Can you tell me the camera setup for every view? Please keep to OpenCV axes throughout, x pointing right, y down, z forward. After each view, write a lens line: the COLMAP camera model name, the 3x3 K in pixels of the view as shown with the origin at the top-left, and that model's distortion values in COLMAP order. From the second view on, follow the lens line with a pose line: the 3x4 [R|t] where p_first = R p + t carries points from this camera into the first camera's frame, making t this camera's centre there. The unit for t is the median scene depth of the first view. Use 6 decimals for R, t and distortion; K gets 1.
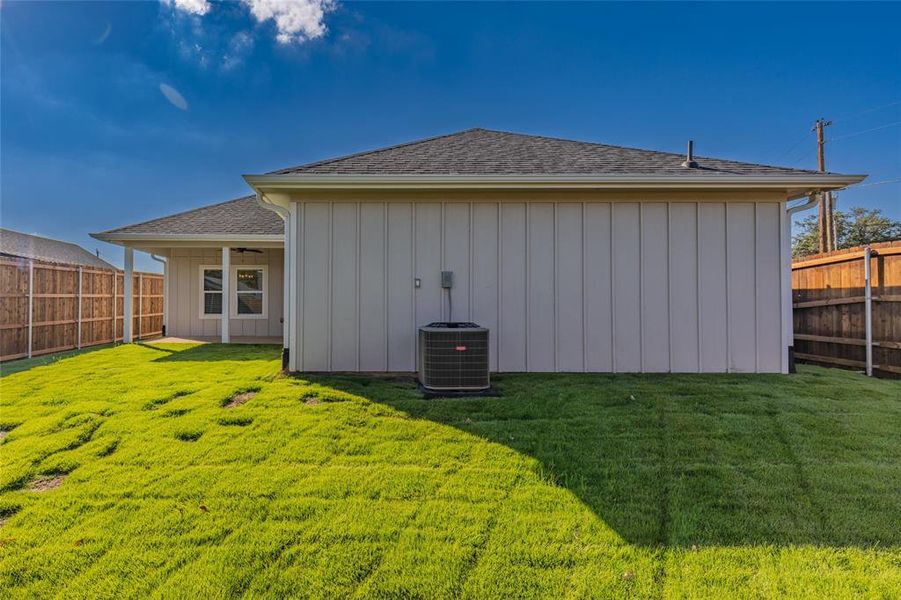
lens RADIAL K [[435.0, 0, 450.5], [0, 435.0, 300.0], [0, 0, 1]] dist [0.001622, 0.000070]
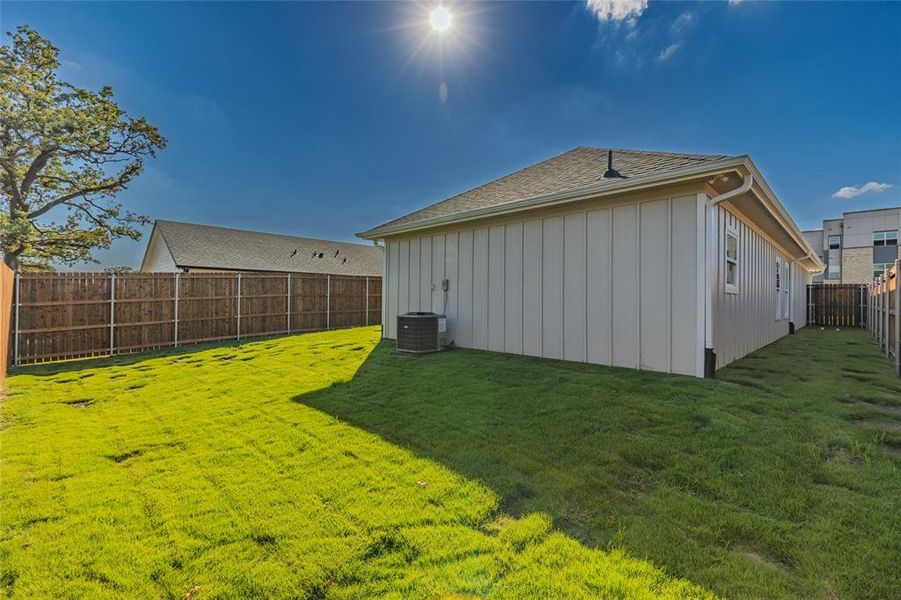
lens RADIAL K [[401.2, 0, 450.7], [0, 401.2, 297.2], [0, 0, 1]] dist [0.002517, -0.000067]
pose [[0.722705, -0.000854, -0.691157, 0.961369], [0.002224, 0.999997, 0.001089, -0.004185], [0.691154, -0.002324, 0.722704, 0.006049]]
